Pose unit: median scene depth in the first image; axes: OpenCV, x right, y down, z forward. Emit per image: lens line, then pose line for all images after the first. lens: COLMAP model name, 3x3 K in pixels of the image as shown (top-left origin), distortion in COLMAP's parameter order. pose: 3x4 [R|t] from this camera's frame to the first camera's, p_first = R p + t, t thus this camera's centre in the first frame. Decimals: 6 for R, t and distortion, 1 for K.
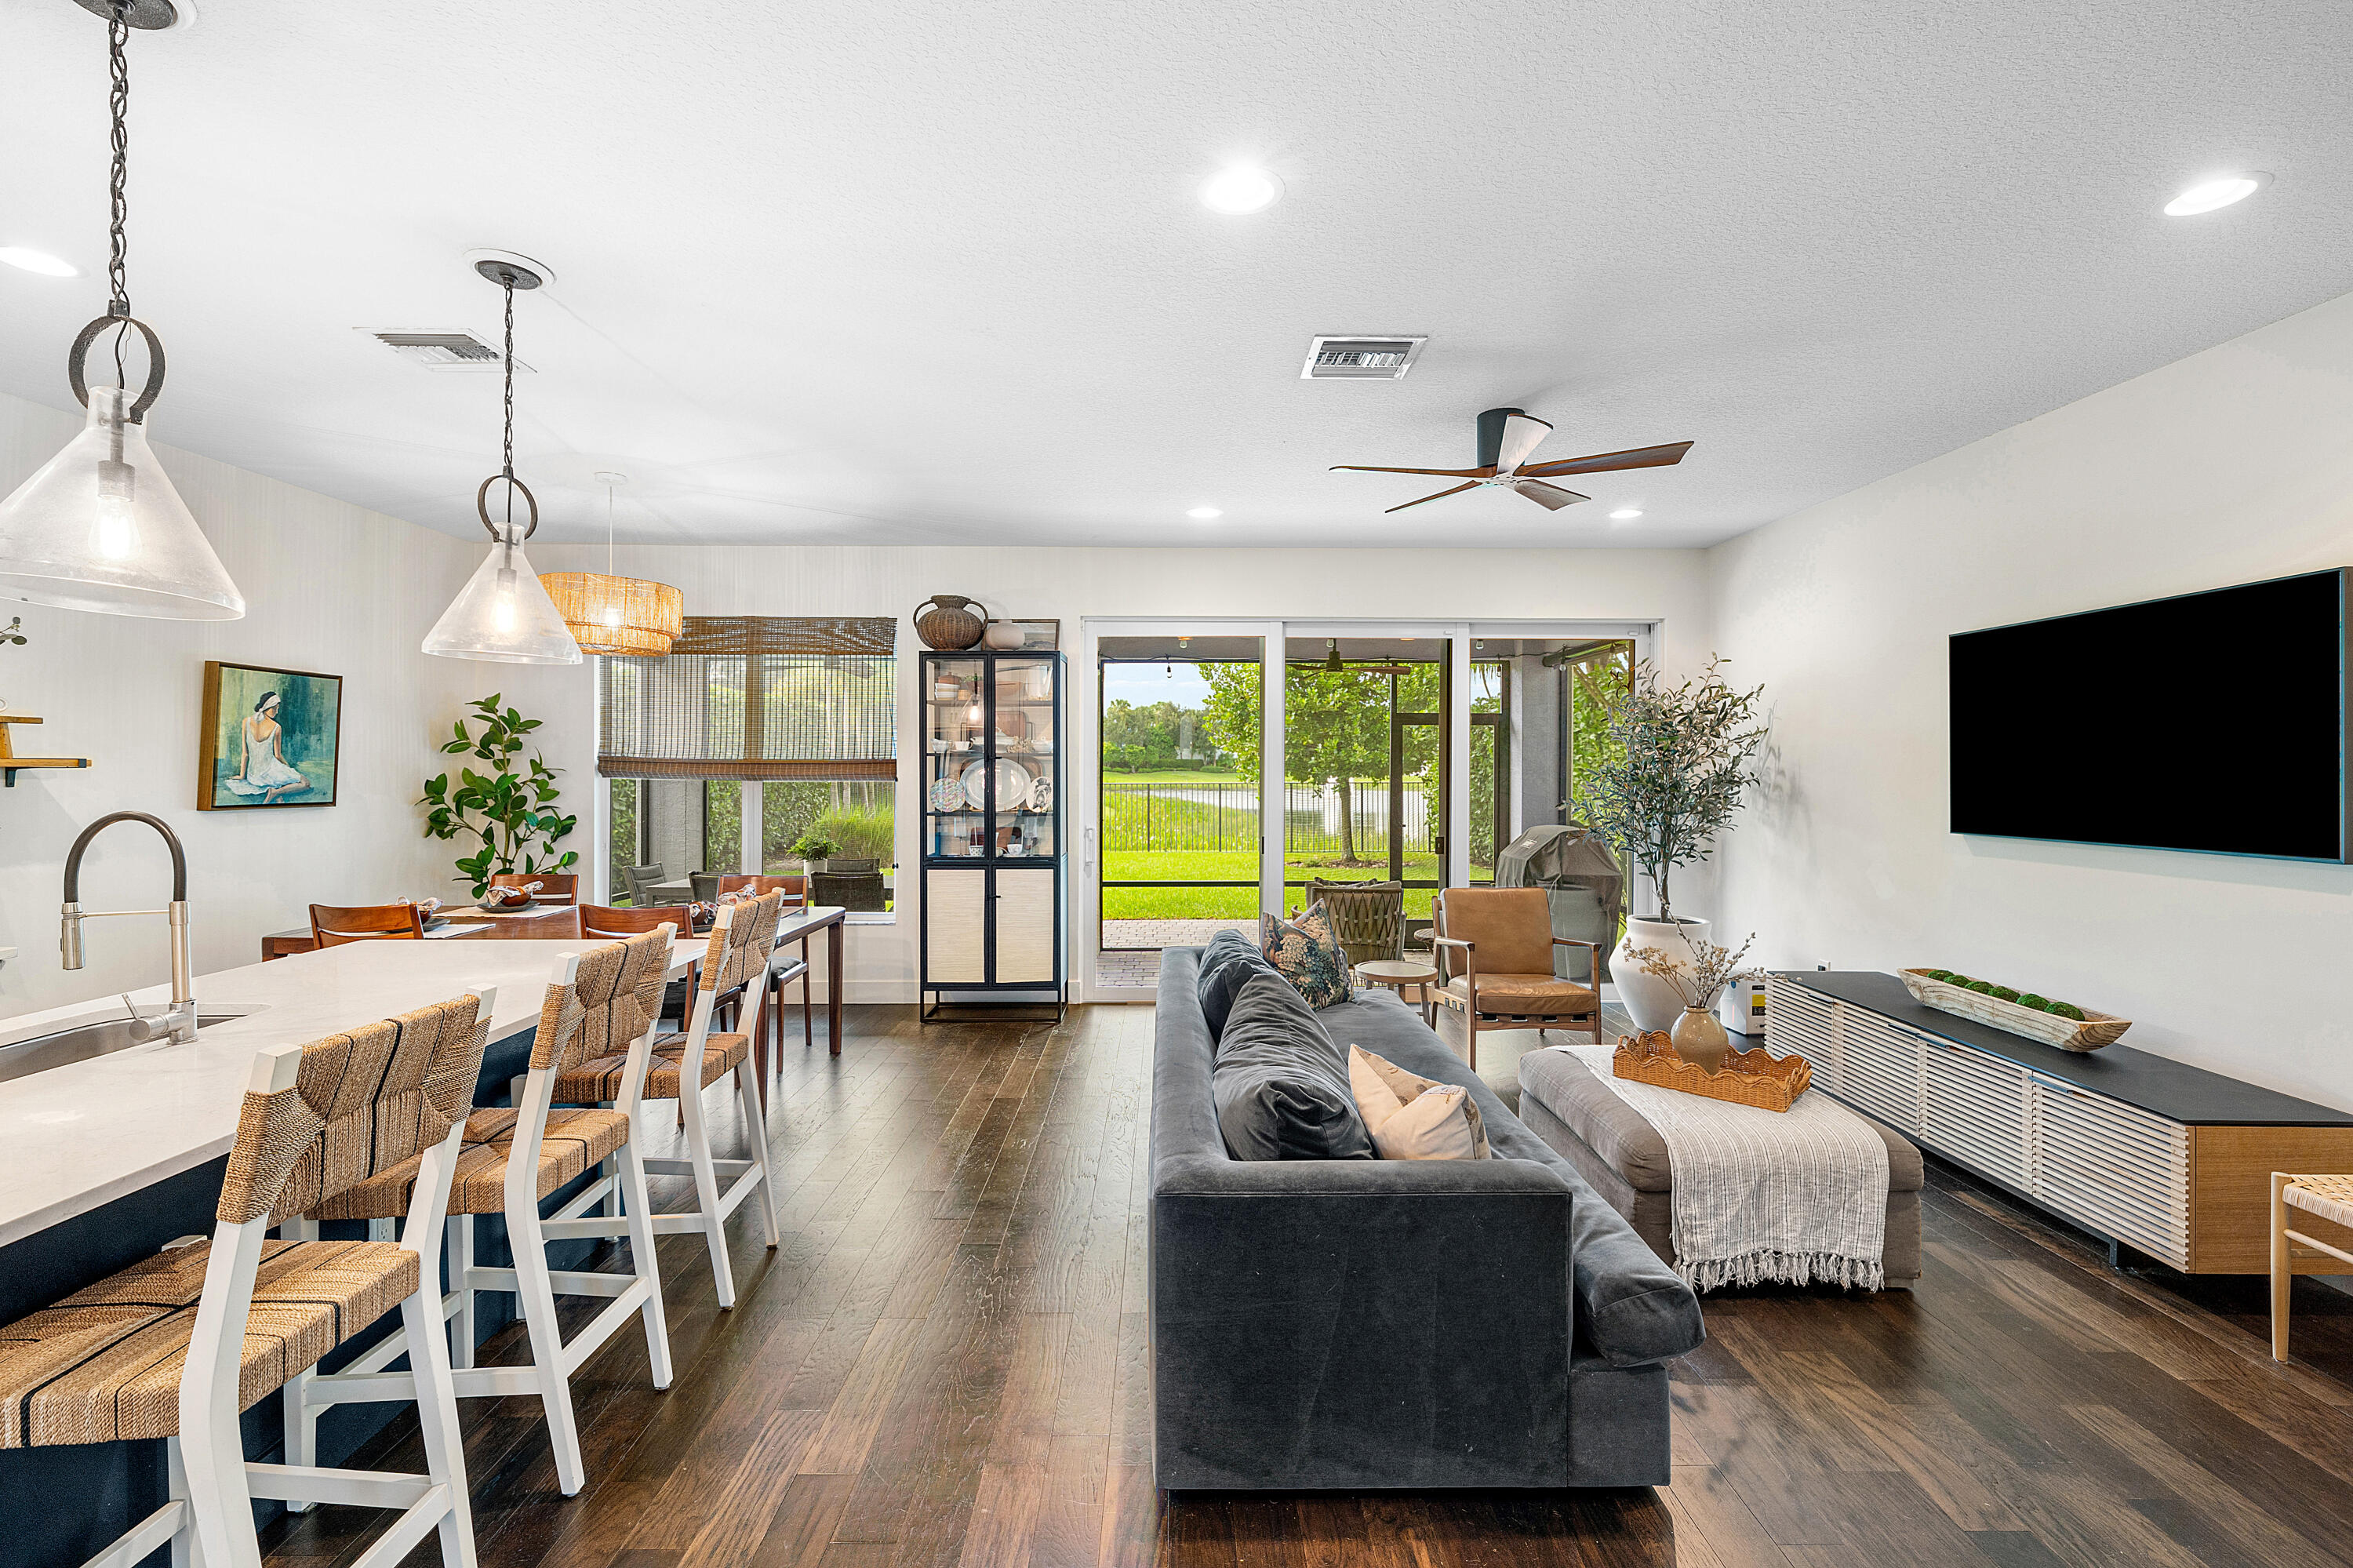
lens RADIAL K [[1042.1, 0, 1179.7], [0, 1042.1, 764.8], [0, 0, 1]] dist [0.000936, 0.000271]
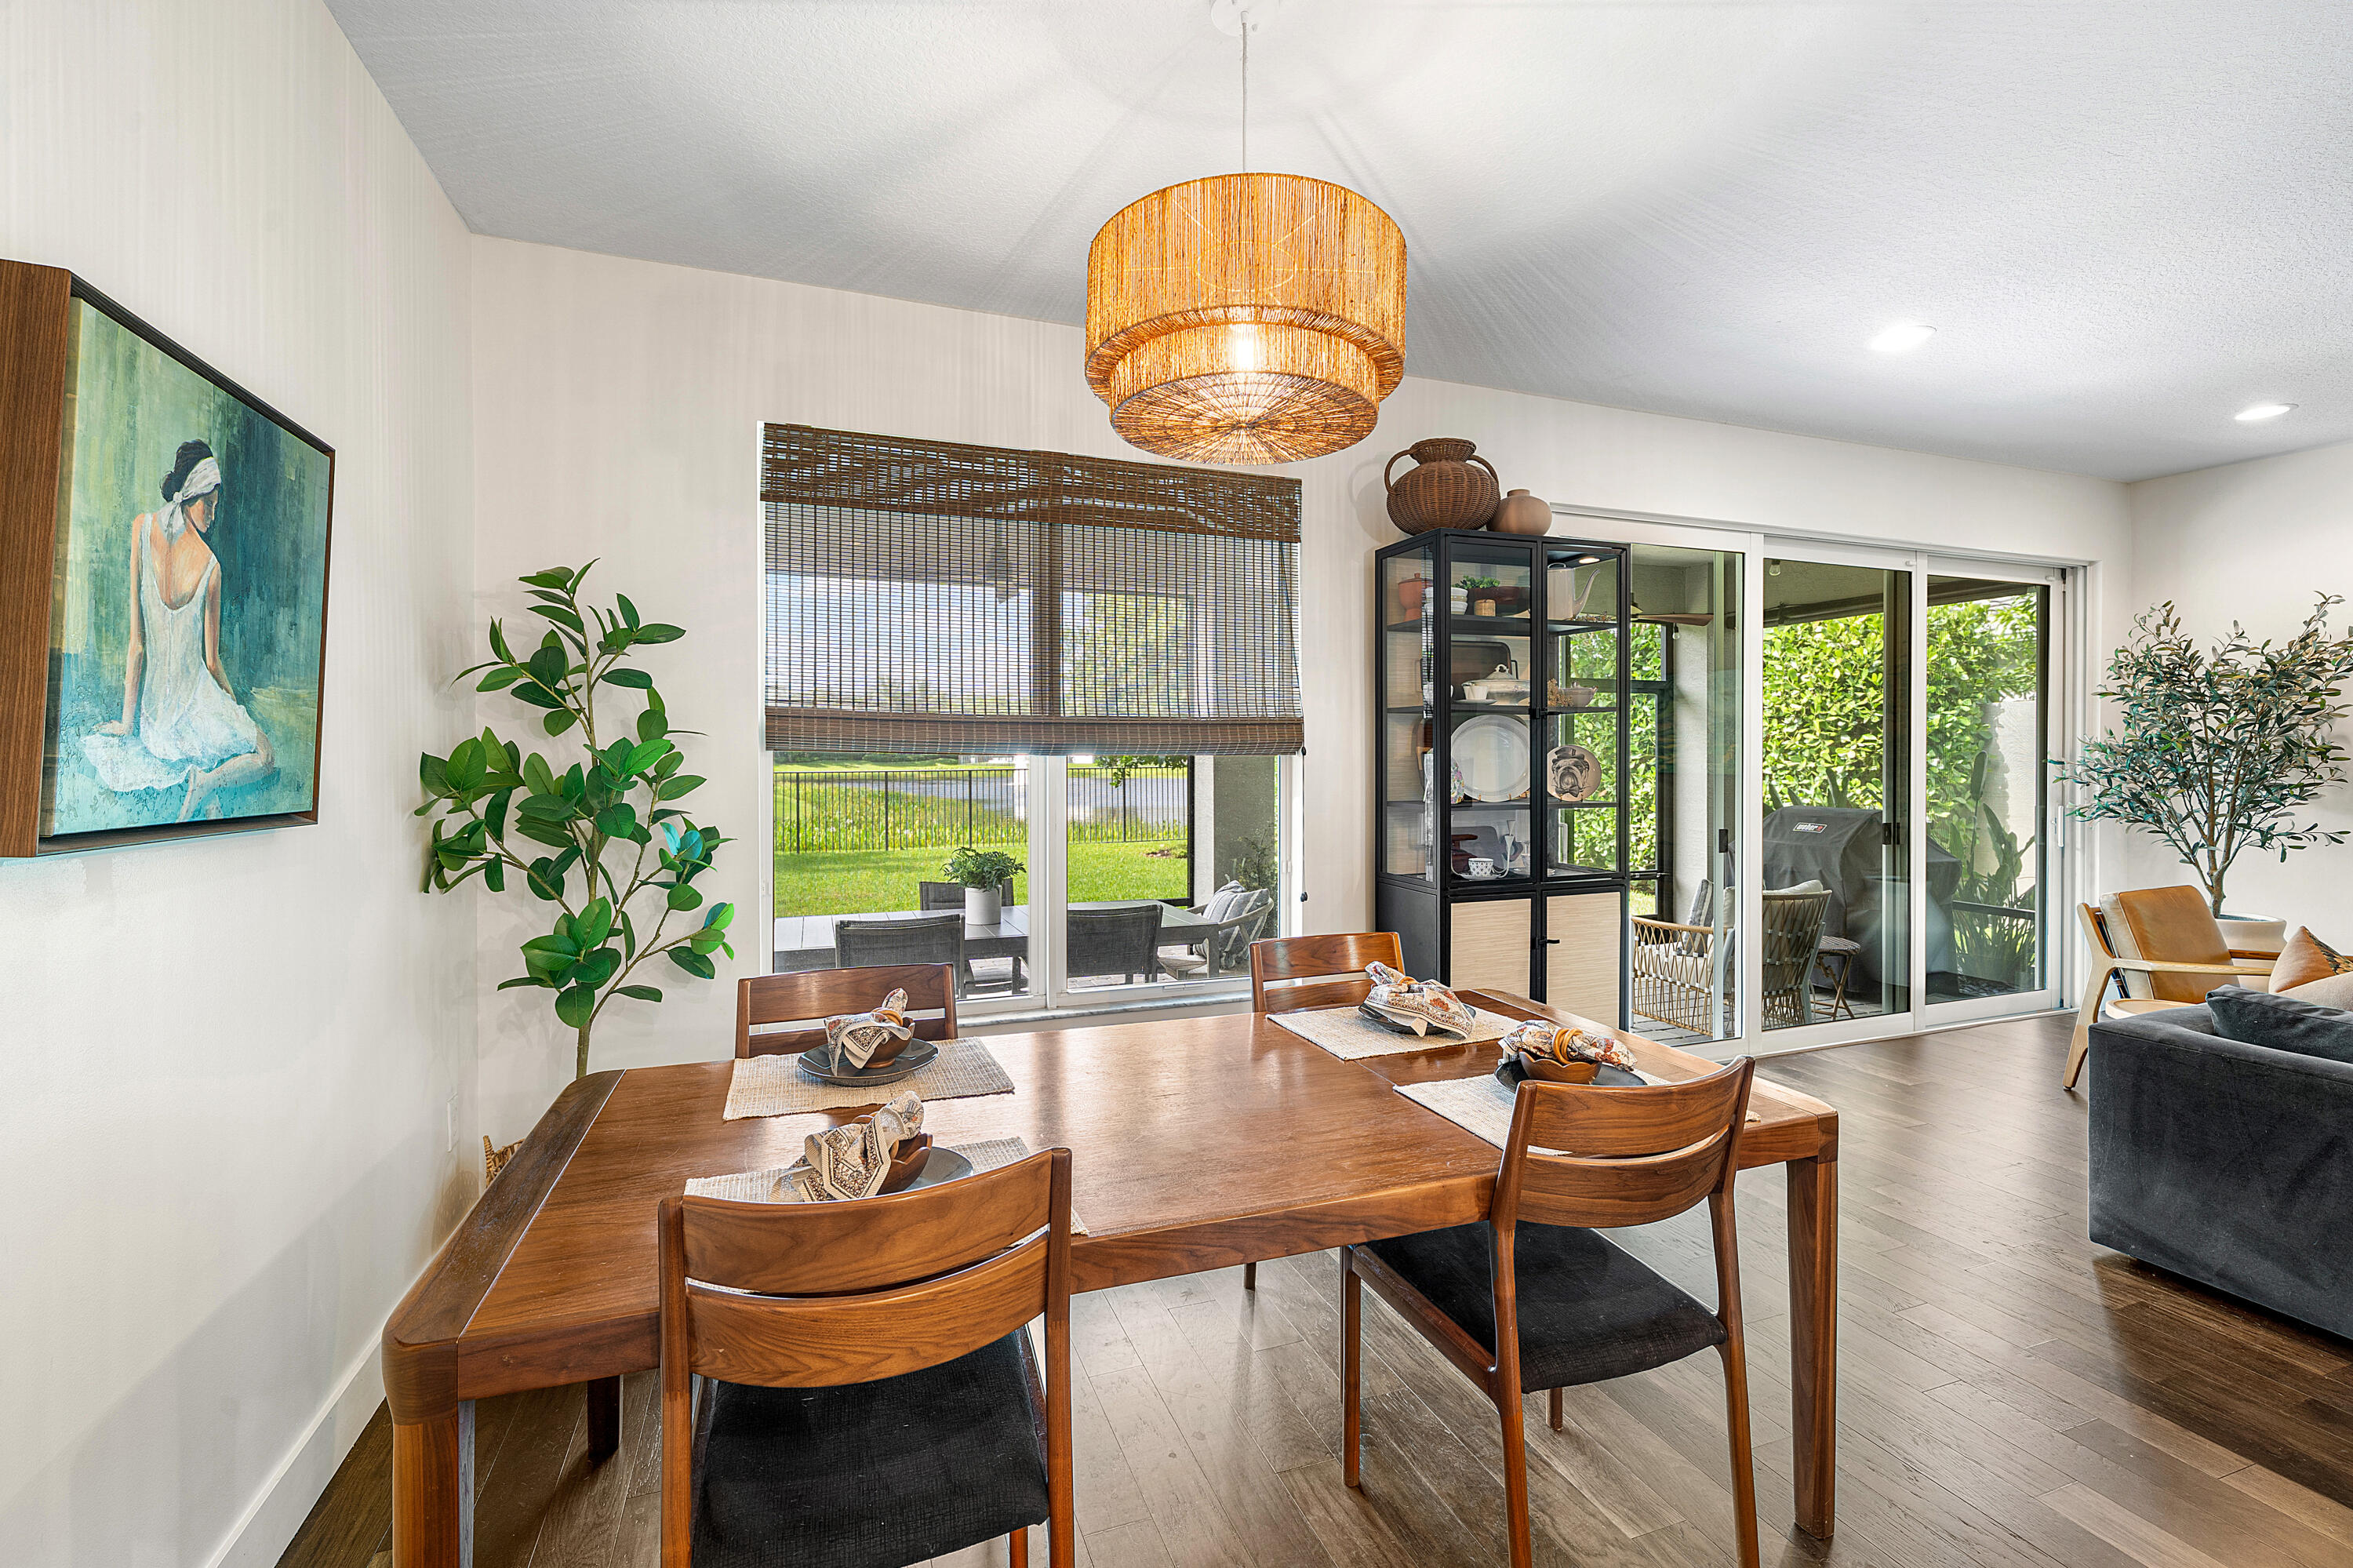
lens RADIAL K [[1010.9, 0, 1187.1], [0, 1010.9, 761.6], [0, 0, 1]] dist [0.001823, 0.000111]
pose [[0.938261, -0.006987, 0.345858, -0.579102], [0.004093, 0.999950, 0.009097, 0.015413], [-0.345905, -0.007120, 0.938243, 0.517534]]
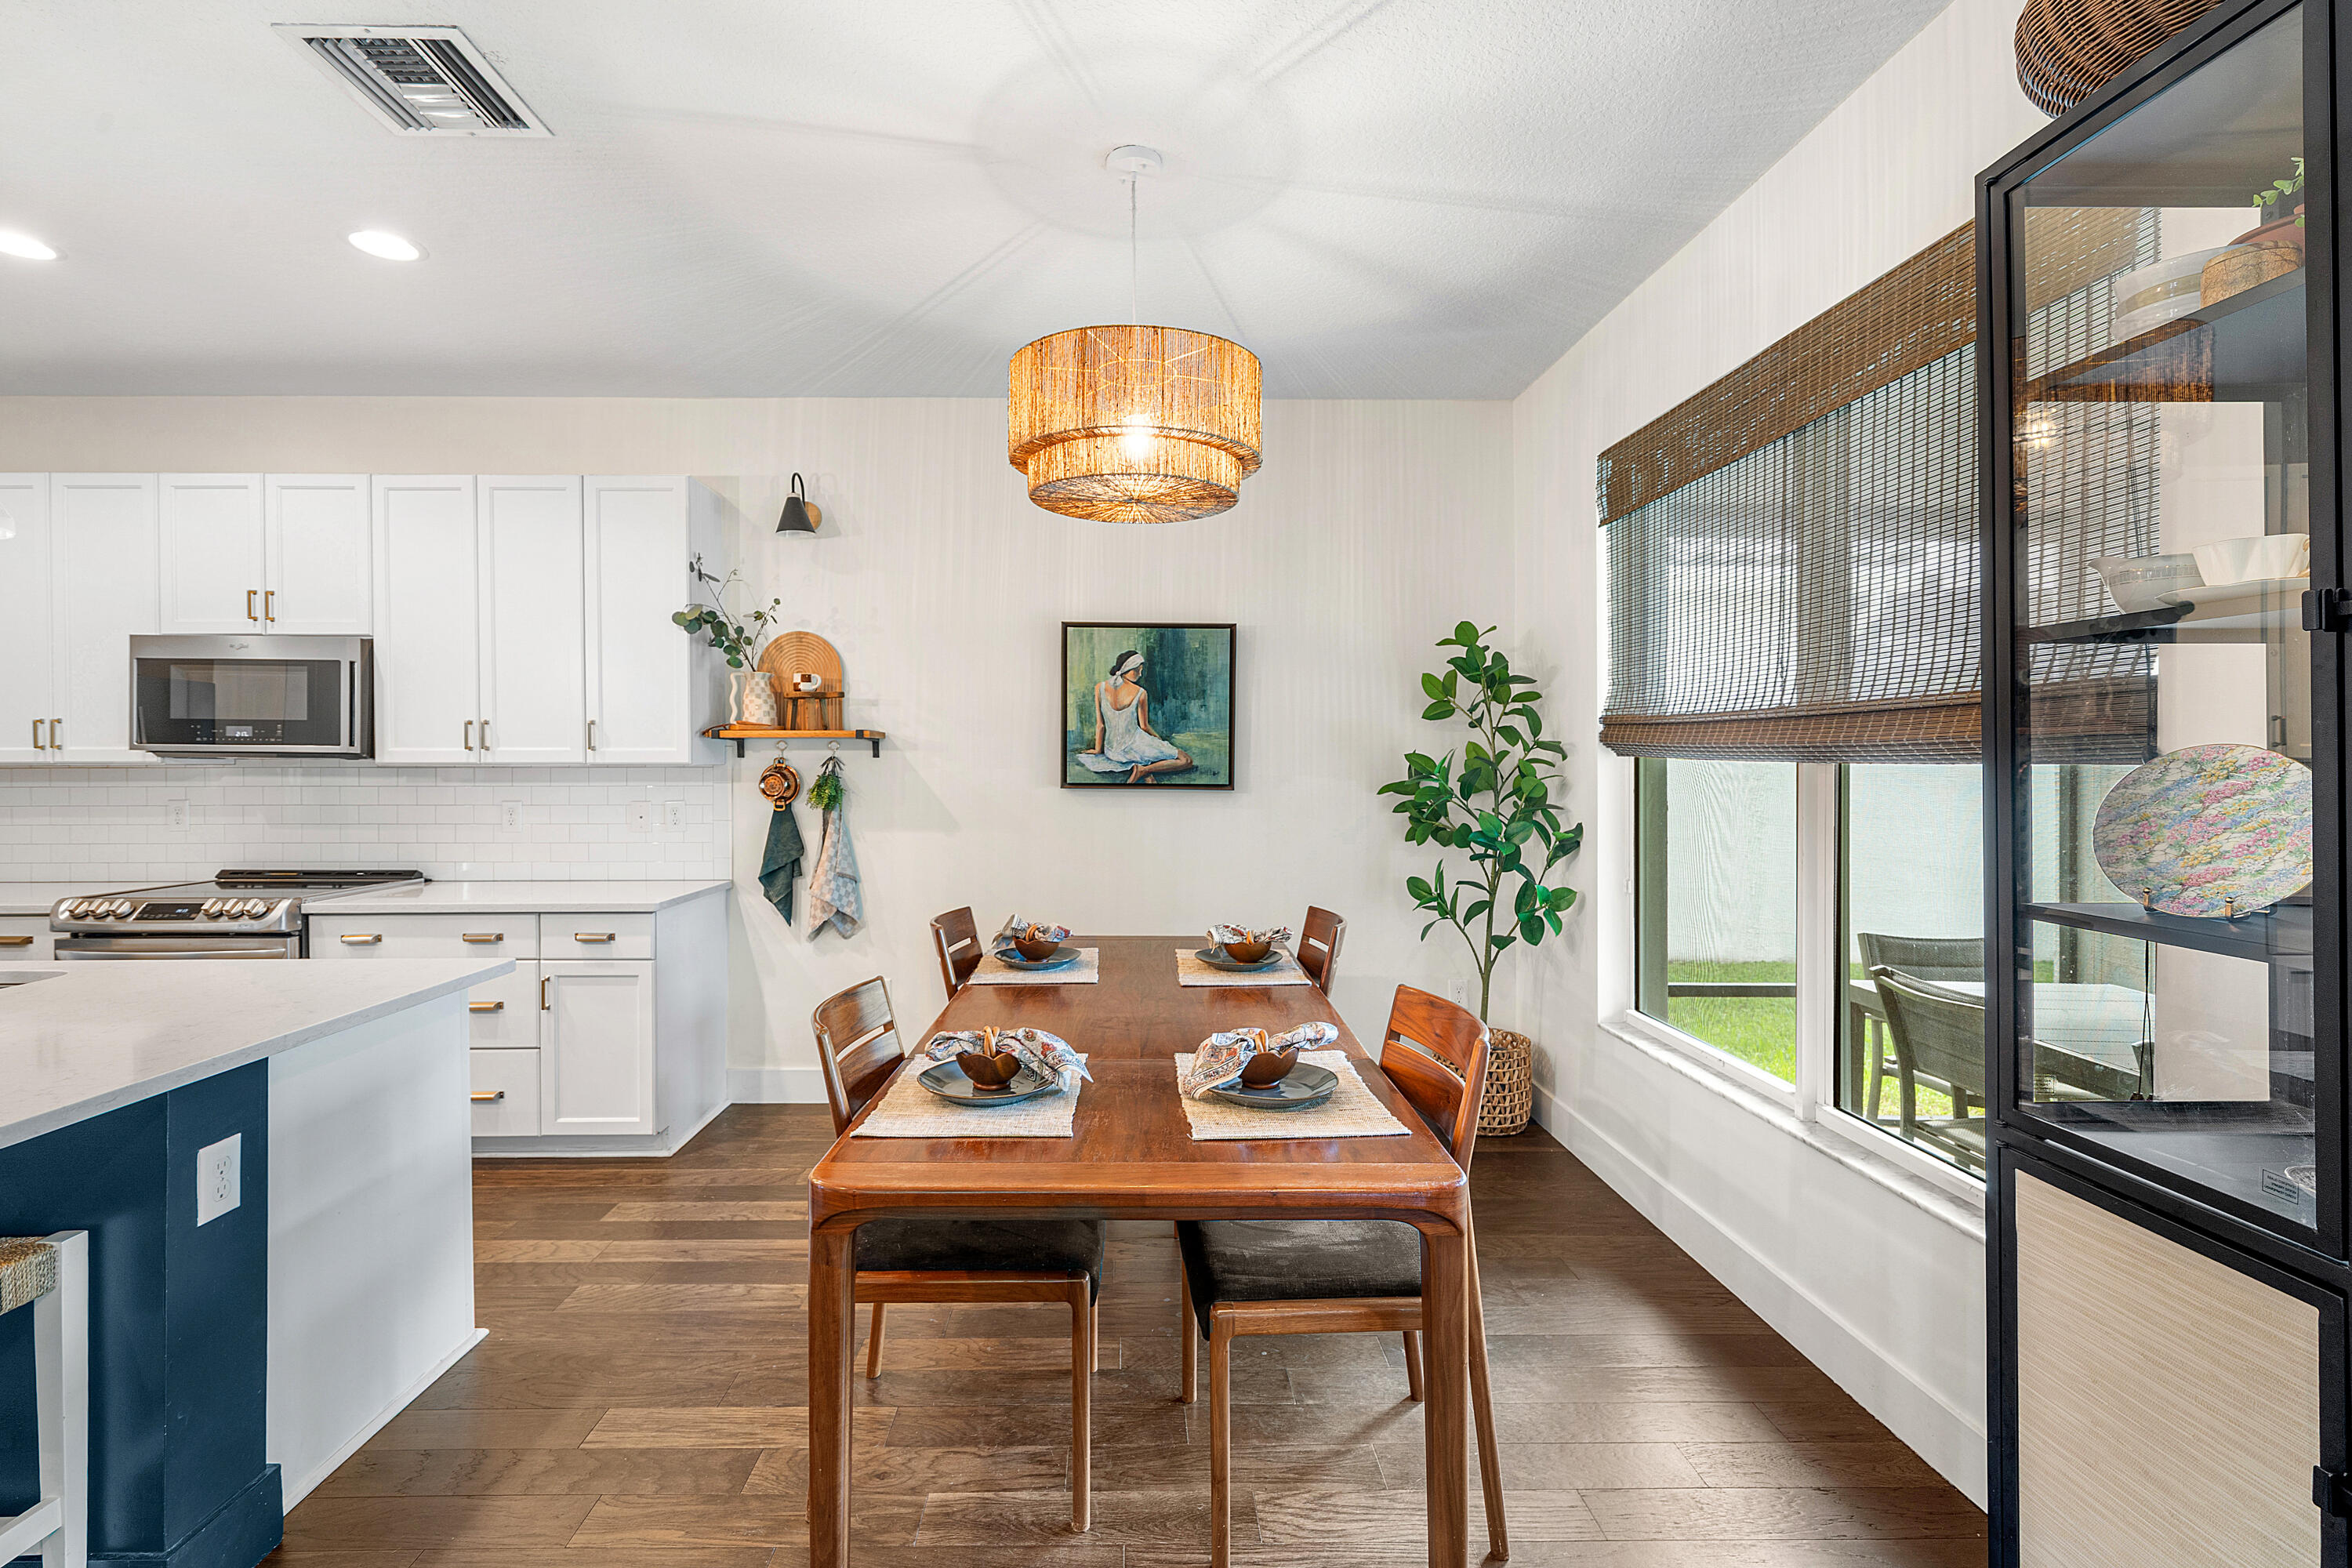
lens RADIAL K [[1041.6, 0, 1179.2], [0, 1041.6, 764.9], [0, 0, 1]] dist [0.000936, 0.000271]
pose [[0.012876, -0.000748, -0.999917, -0.019805], [0.000274, 1.000000, -0.000745, 0.018970], [0.999917, -0.000264, 0.012877, 0.840057]]
